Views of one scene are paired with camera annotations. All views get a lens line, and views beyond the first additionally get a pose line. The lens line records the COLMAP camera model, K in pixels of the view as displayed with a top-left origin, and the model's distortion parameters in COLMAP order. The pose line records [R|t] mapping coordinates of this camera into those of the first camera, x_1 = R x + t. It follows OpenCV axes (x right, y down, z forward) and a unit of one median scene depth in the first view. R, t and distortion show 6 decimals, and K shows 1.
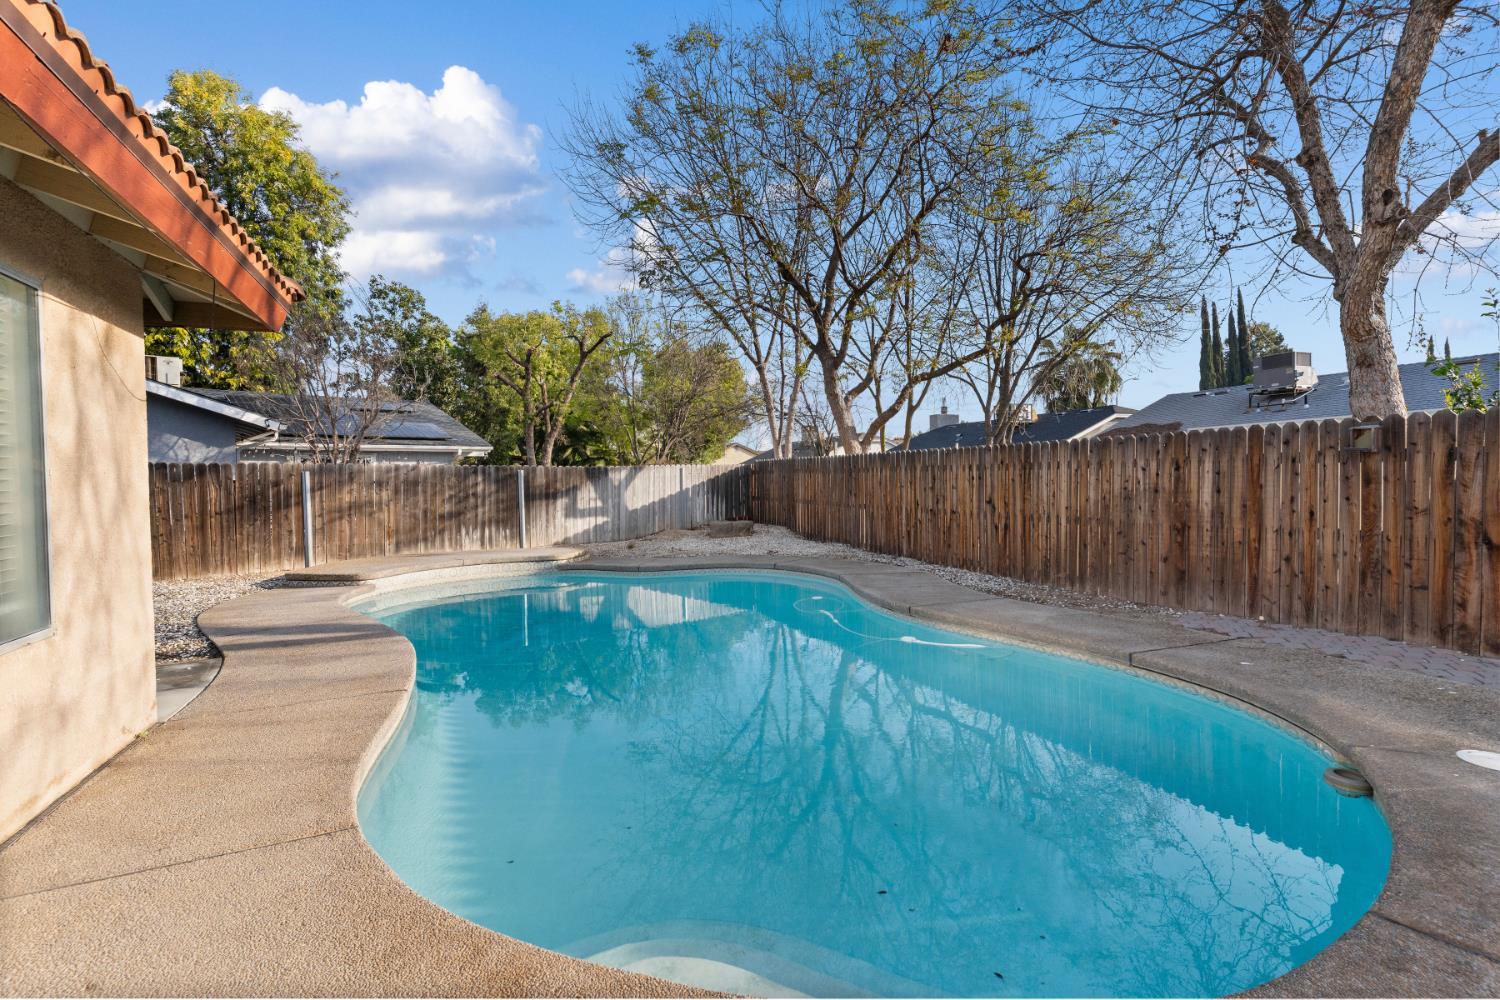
lens RADIAL K [[715.2, 0, 751.1], [0, 715.2, 505.0], [0, 0, 1]] dist [0.003718, 0.000187]
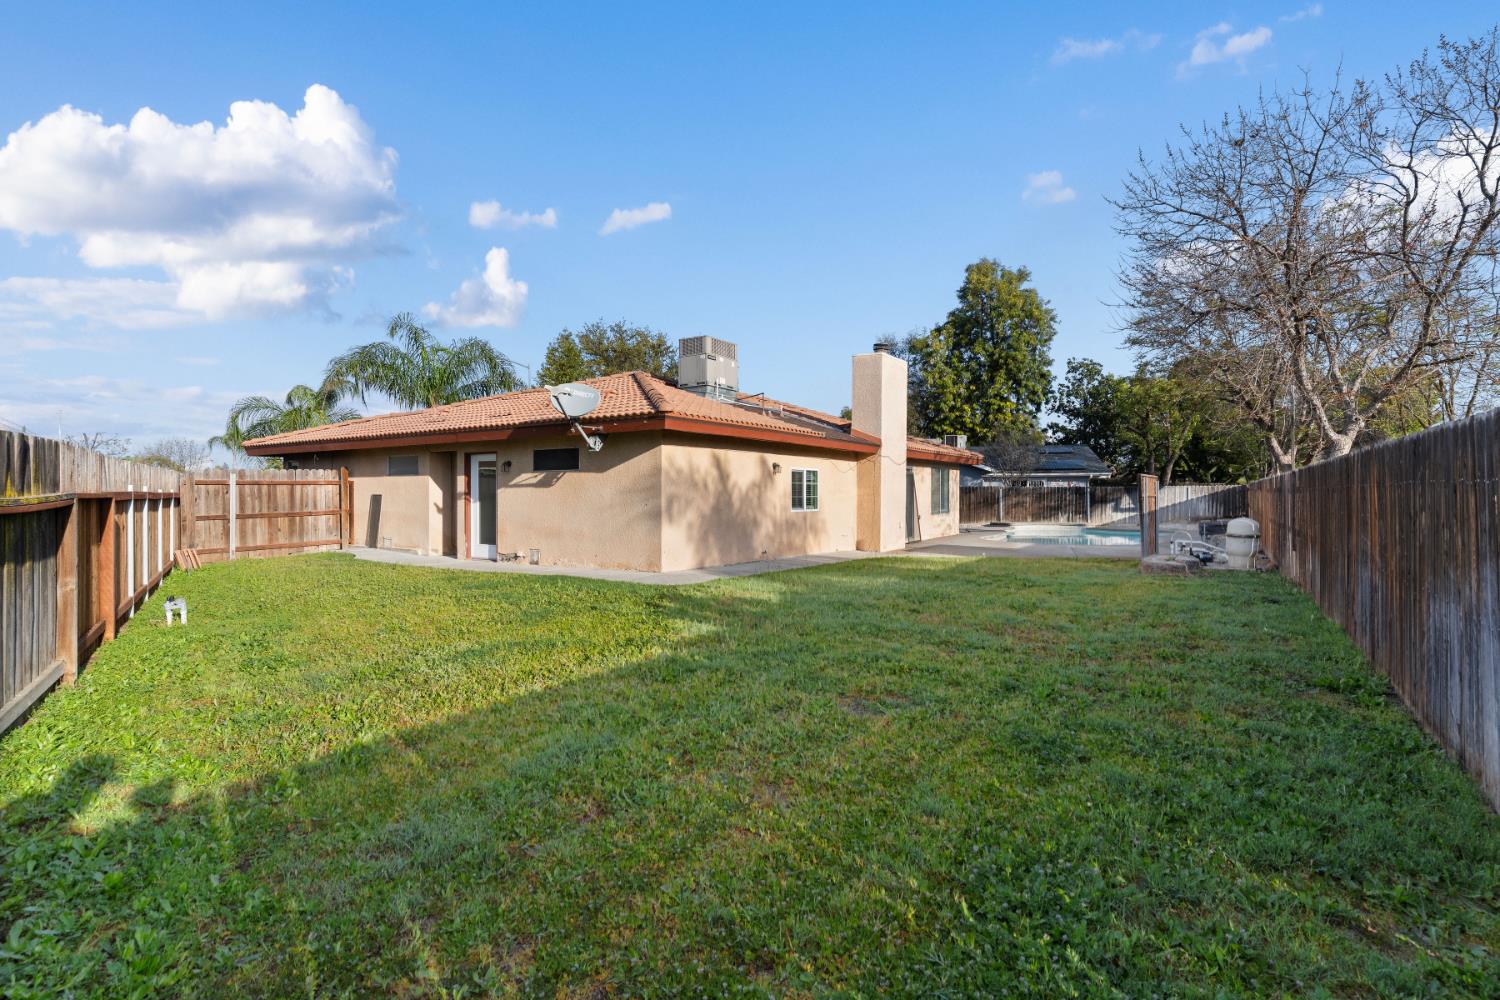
lens RADIAL K [[715.2, 0, 750.1], [0, 715.2, 497.4], [0, 0, 1]] dist [0.003718, 0.000187]
pose [[0.572494, 0.016552, -0.819742, 0.386523], [-0.033055, 0.999449, -0.002905, 0.007497], [0.819243, 0.028759, 0.572725, -0.488026]]
